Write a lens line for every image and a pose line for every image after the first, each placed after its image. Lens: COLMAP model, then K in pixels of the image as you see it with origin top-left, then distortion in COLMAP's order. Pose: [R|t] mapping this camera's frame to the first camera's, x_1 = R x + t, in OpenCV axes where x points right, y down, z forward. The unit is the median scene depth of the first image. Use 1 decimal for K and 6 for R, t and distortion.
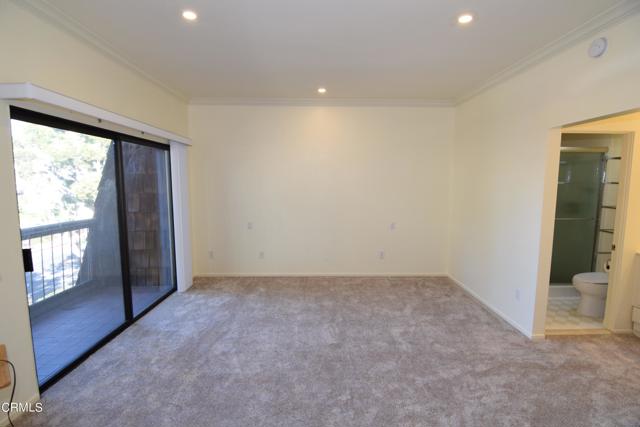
lens RADIAL K [[311.2, 0, 318.6], [0, 311.2, 215.5], [0, 0, 1]] dist [-0.001079, -0.011783]
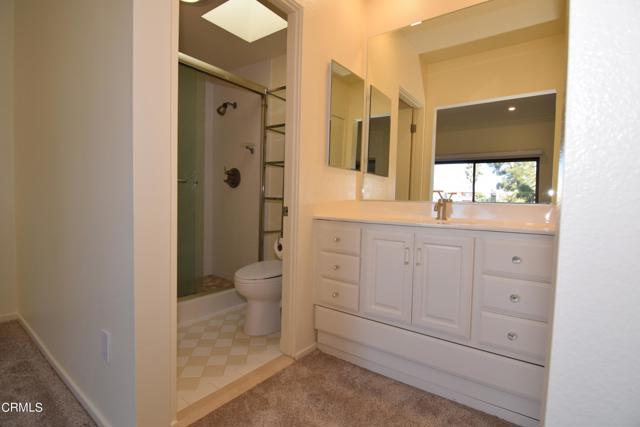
lens RADIAL K [[311.2, 0, 318.6], [0, 311.2, 215.5], [0, 0, 1]] dist [-0.001079, -0.011783]
pose [[0.614491, -0.030500, 0.788334, 0.510100], [0.063508, 0.997922, -0.010894, 0.116433], [-0.786363, 0.056760, 0.615151, 0.563397]]
